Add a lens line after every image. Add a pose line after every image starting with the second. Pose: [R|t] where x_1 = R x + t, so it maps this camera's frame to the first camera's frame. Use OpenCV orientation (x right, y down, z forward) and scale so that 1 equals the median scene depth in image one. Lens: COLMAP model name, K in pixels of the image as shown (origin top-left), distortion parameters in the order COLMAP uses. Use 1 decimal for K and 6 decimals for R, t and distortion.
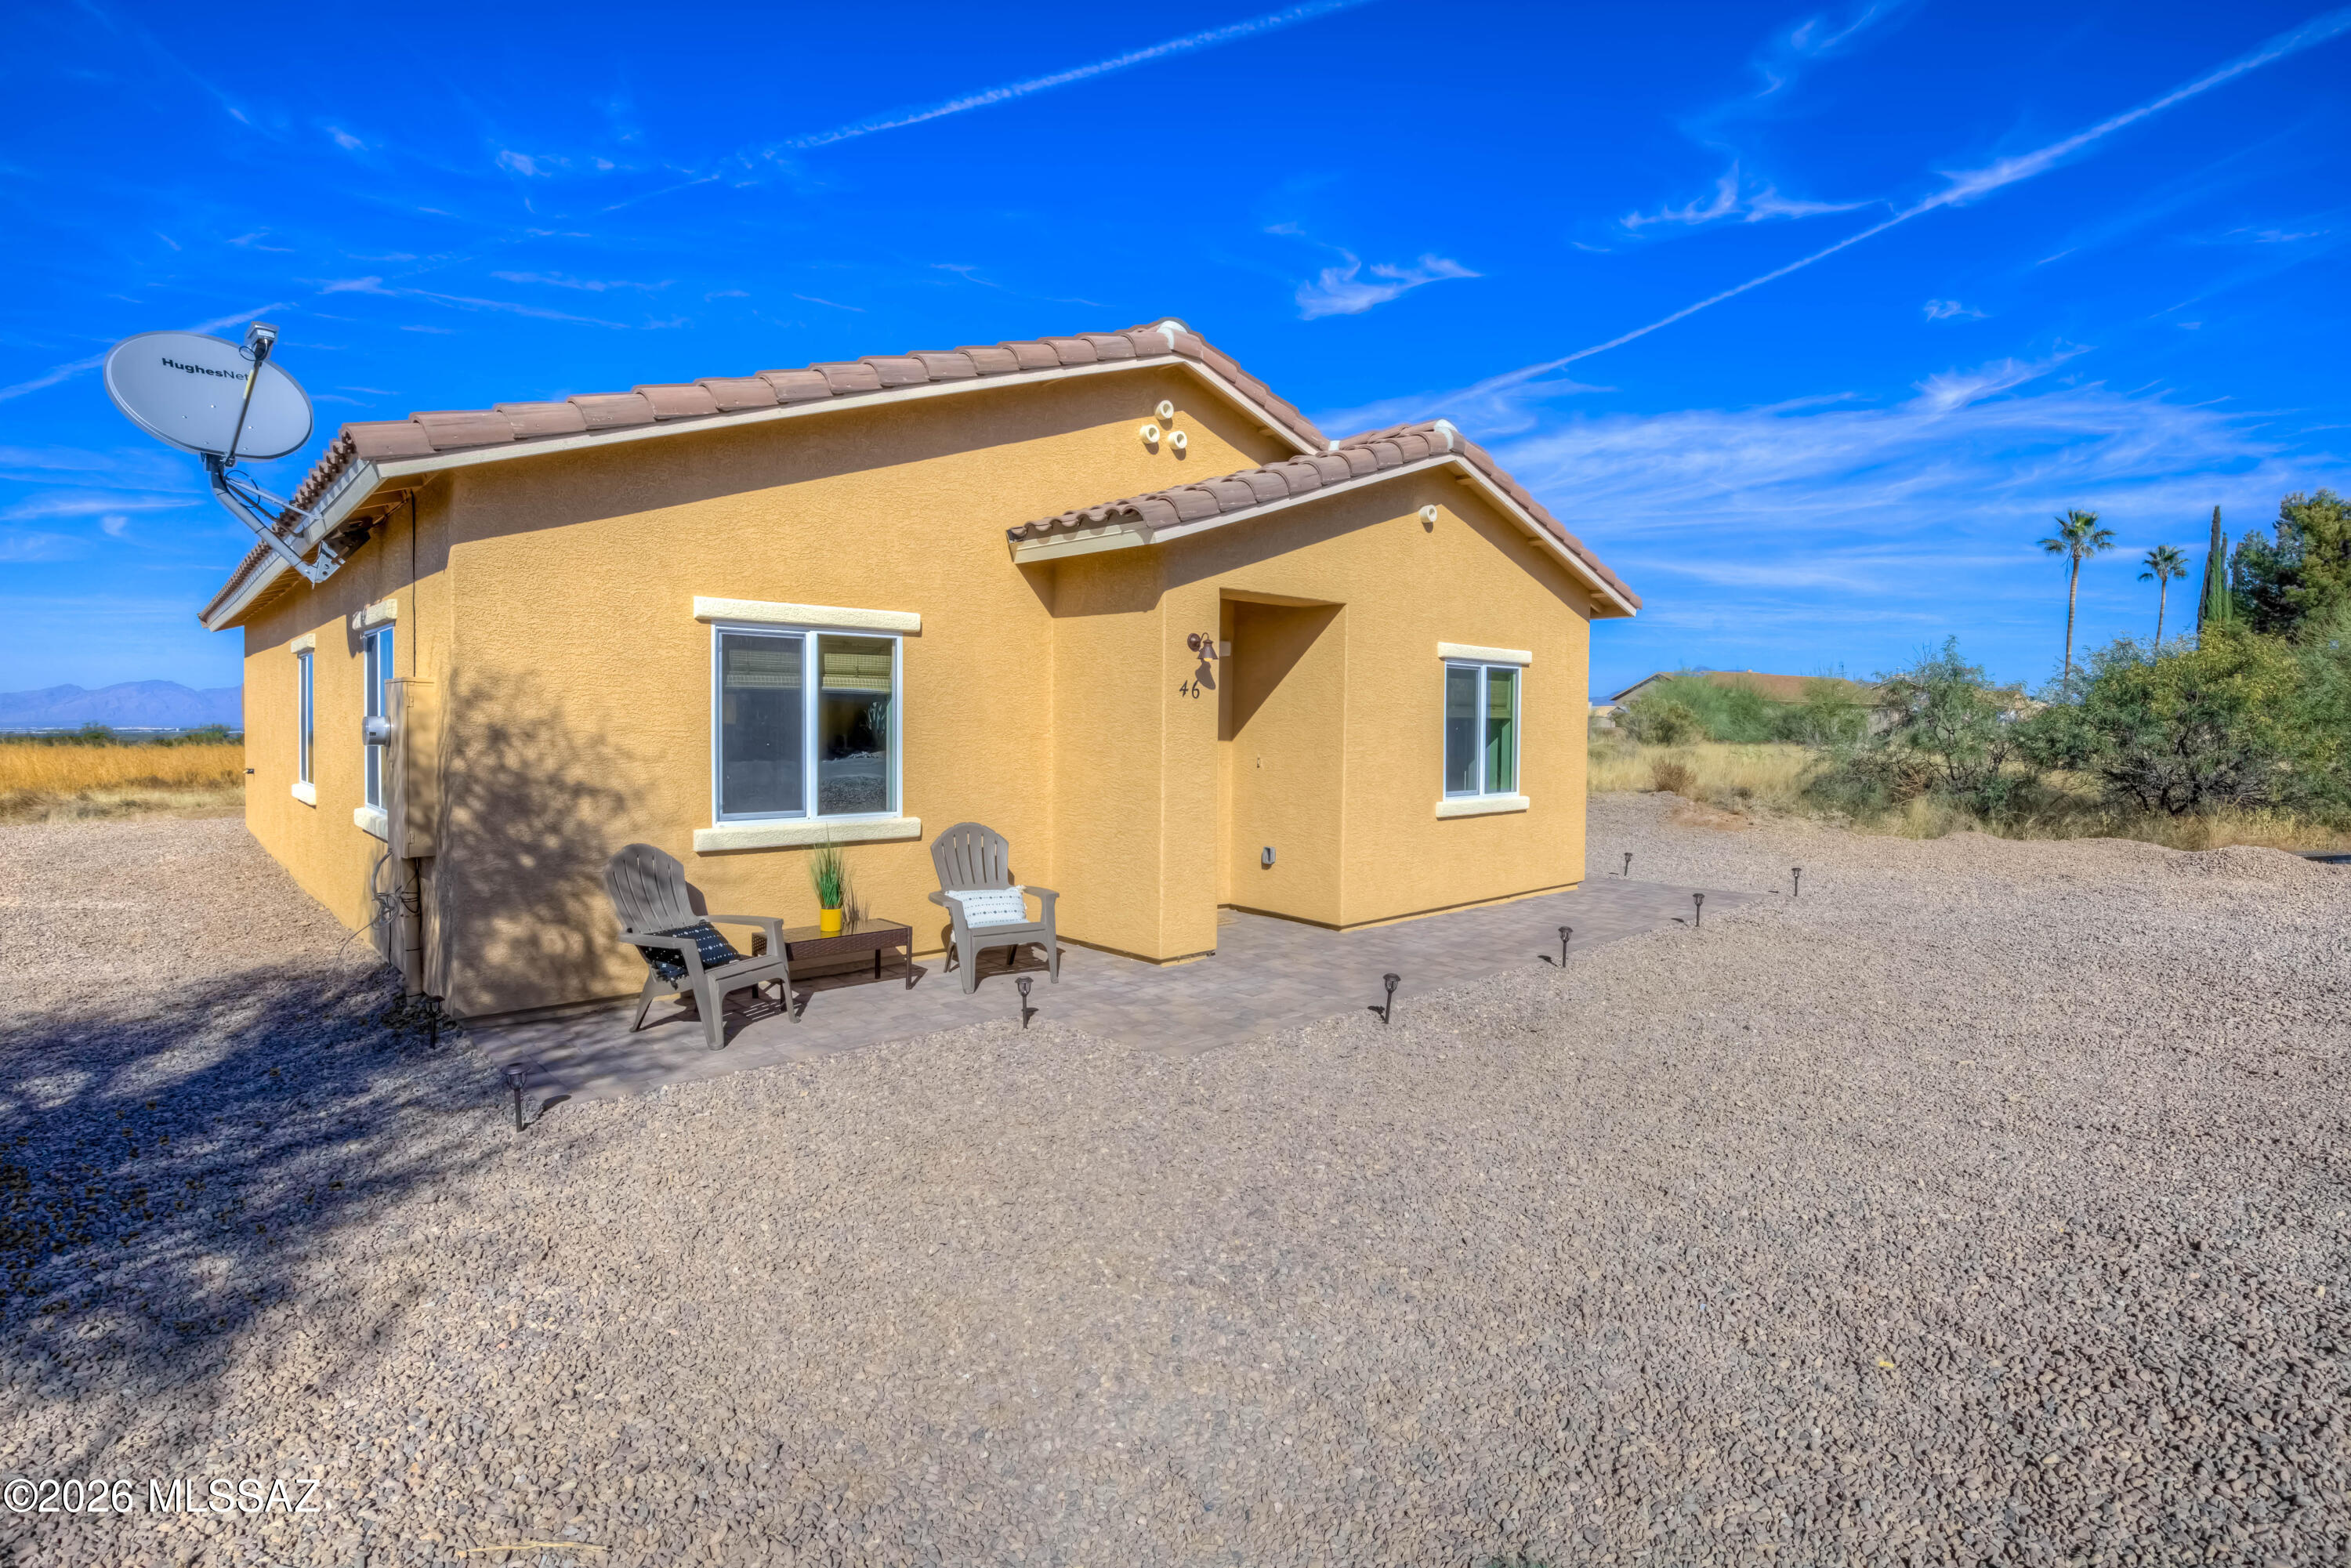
lens RADIAL K [[1125.0, 0, 1153.9], [0, 1125.0, 785.5], [0, 0, 1]] dist [-0.044550, 0.006973]
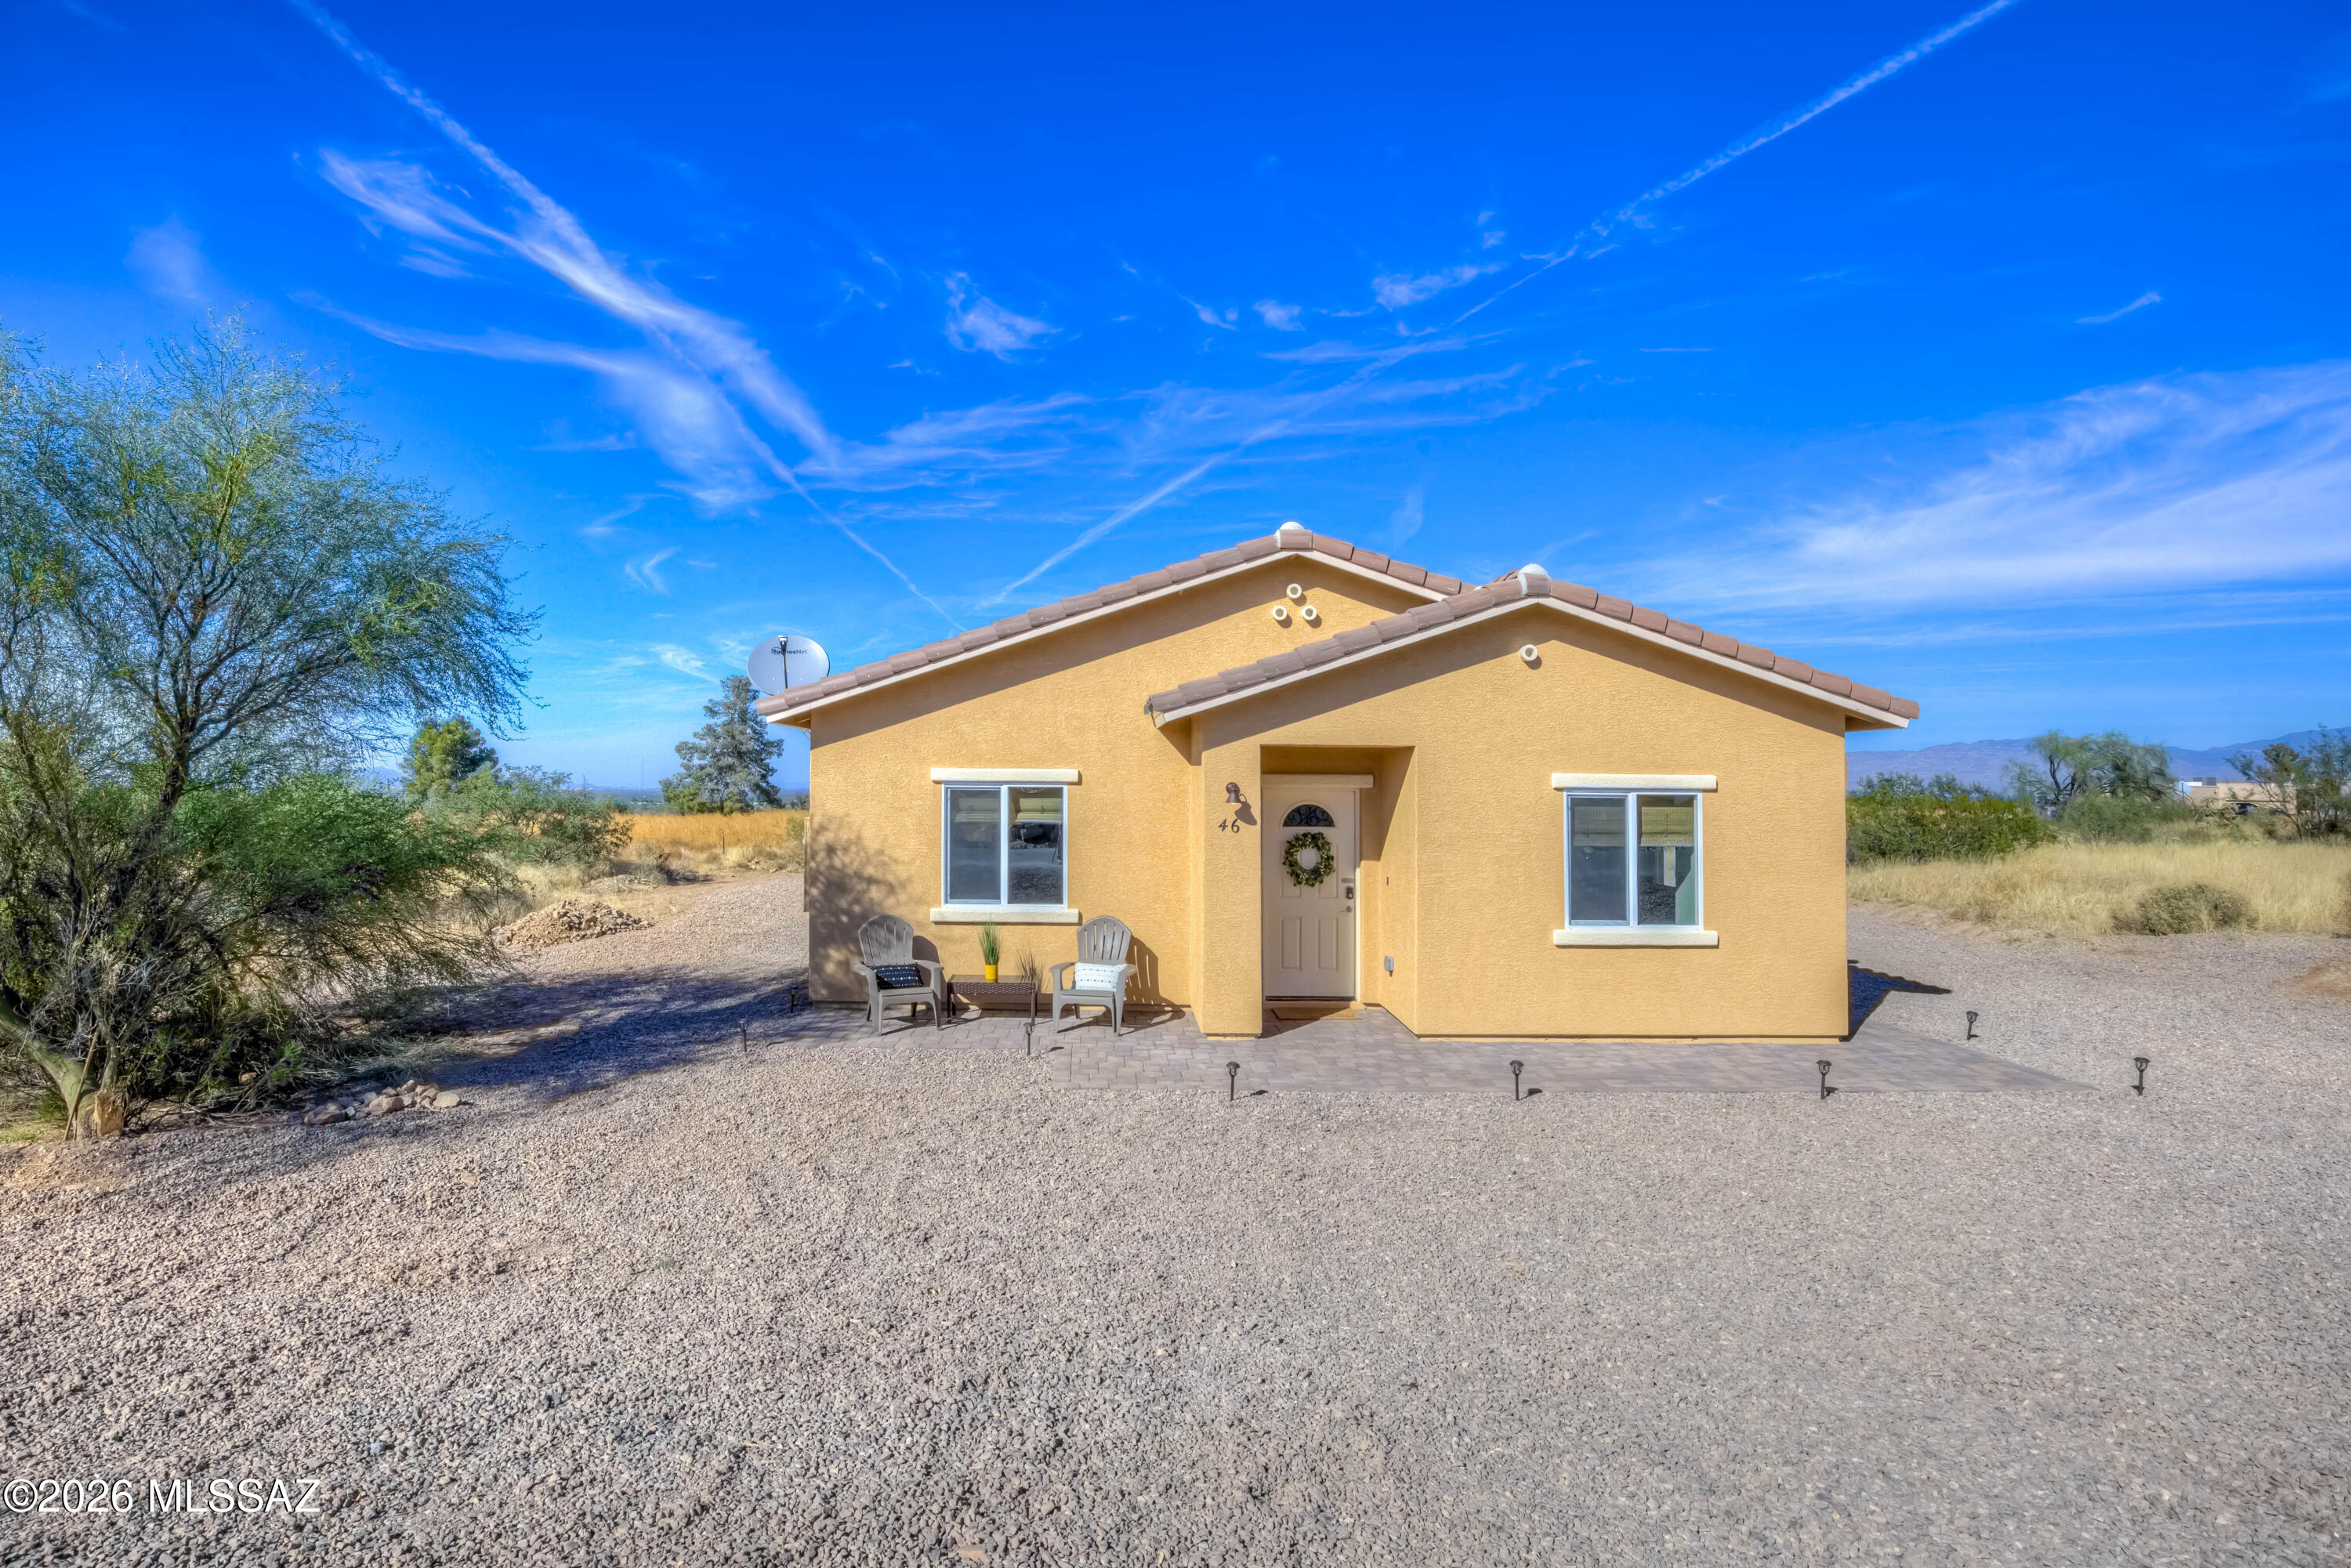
lens RADIAL K [[1125.0, 0, 1153.9], [0, 1125.0, 785.5], [0, 0, 1]] dist [-0.044550, 0.006973]
pose [[0.725142, 0.003081, -0.688592, 0.874212], [-0.035596, 0.998821, -0.033015, -0.087892], [0.687679, 0.048452, 0.724397, 0.009610]]
